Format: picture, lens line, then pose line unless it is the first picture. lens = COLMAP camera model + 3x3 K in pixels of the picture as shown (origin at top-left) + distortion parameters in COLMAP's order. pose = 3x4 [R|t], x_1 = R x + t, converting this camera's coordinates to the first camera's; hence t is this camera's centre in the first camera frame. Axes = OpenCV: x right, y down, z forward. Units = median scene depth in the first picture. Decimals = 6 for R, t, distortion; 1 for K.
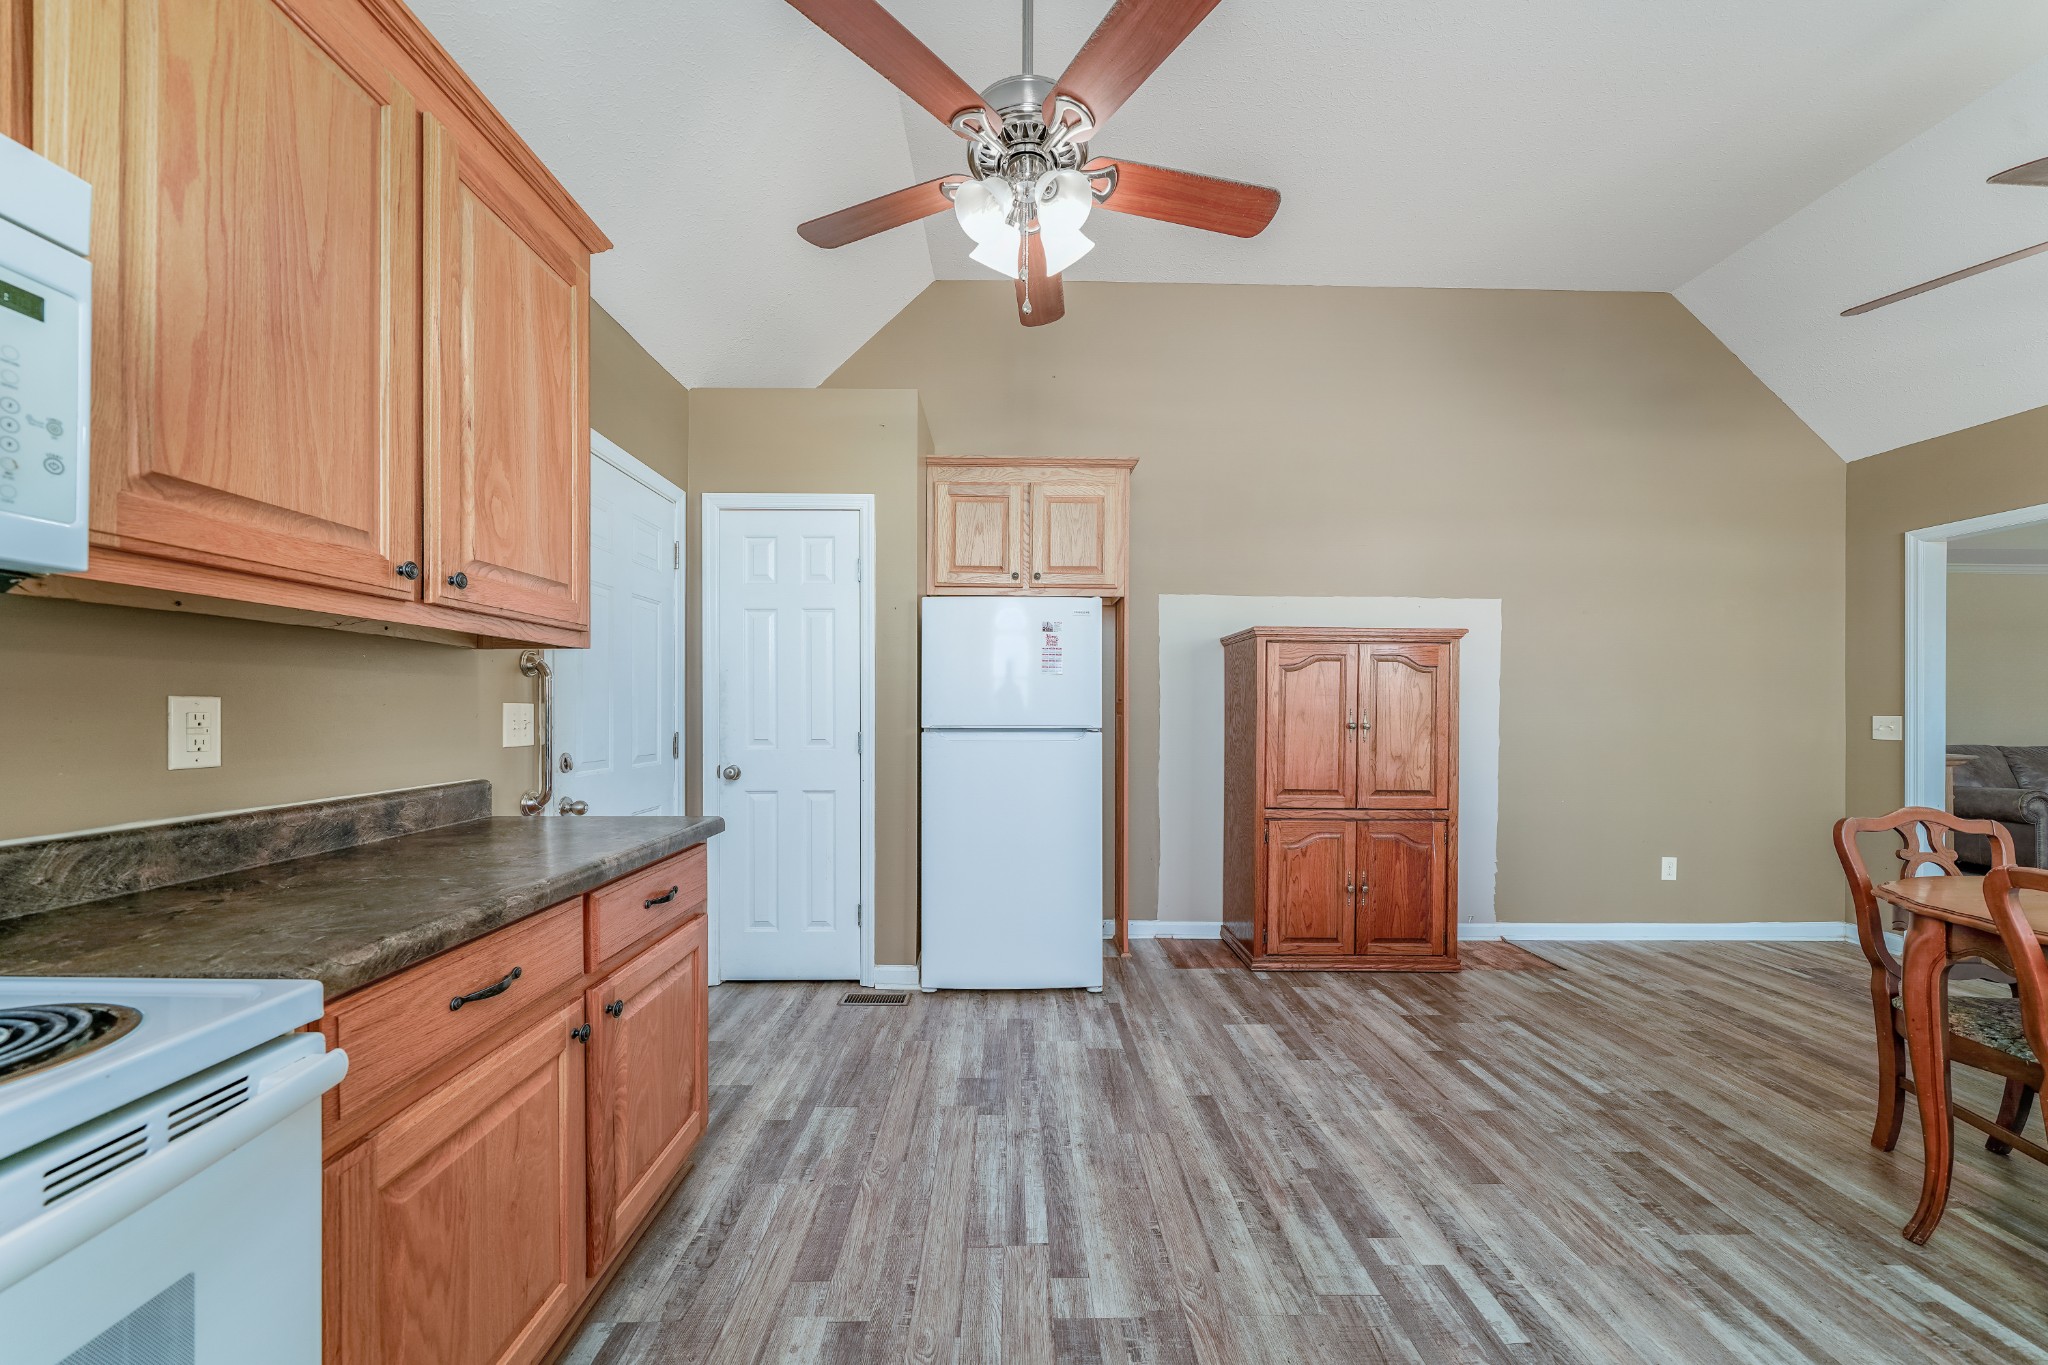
lens RADIAL K [[707.6, 0, 1021.4], [0, 707.6, 700.6], [0, 0, 1]] dist [-0.007349, 0.000122]
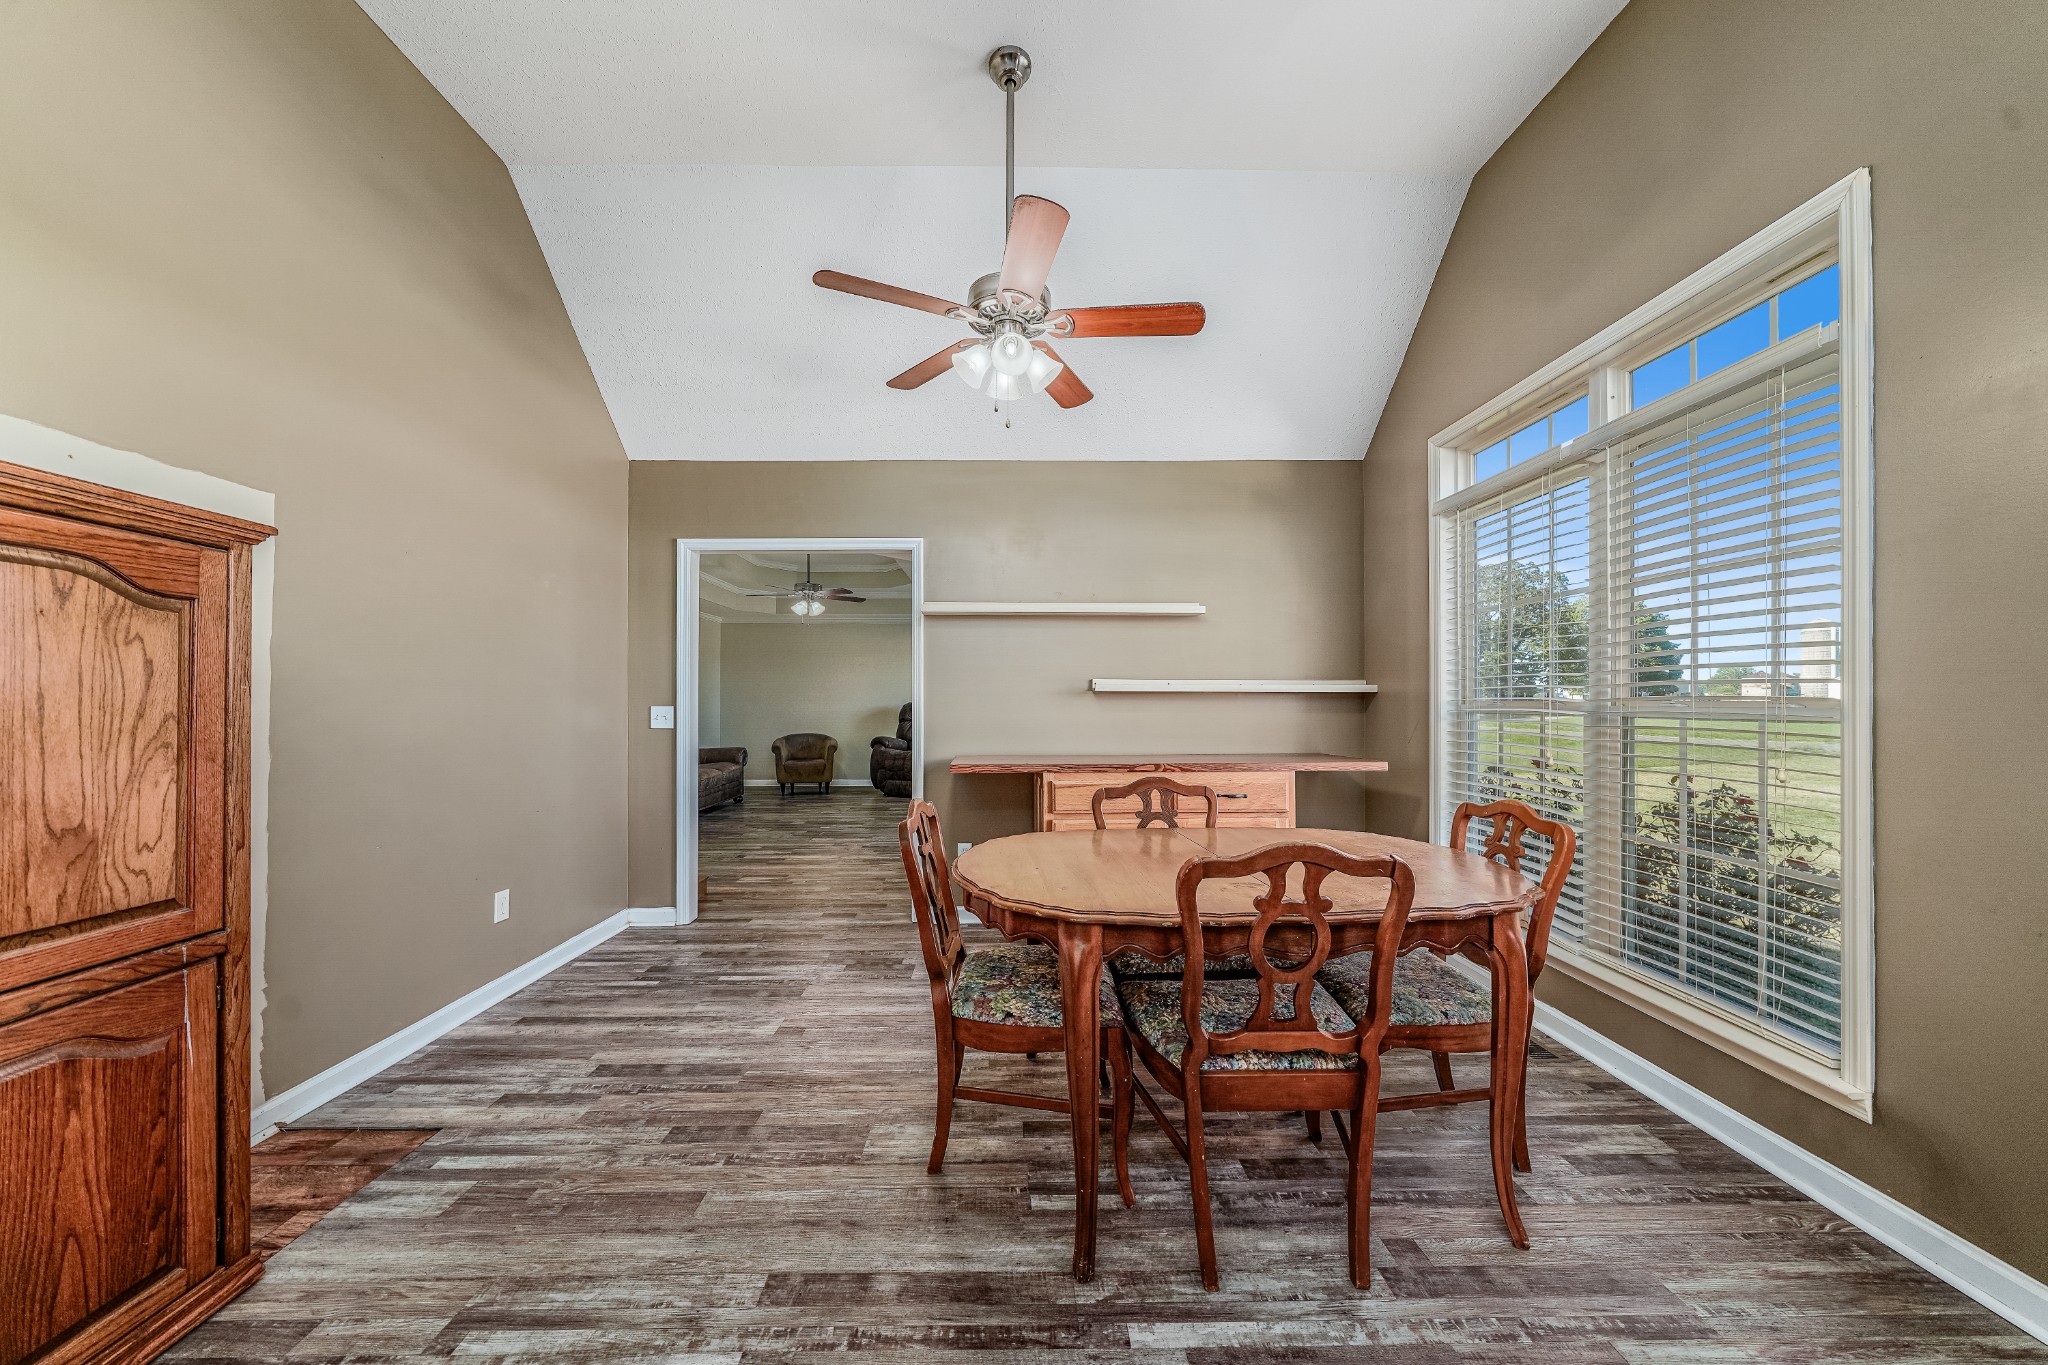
lens RADIAL K [[707.6, 0, 1021.4], [0, 707.6, 700.6], [0, 0, 1]] dist [-0.007349, 0.000122]
pose [[-0.006136, -0.001833, 0.999979, 0.169197], [-0.006220, 0.999979, 0.001795, 0.009329], [-0.999962, -0.006209, -0.006147, 0.511373]]
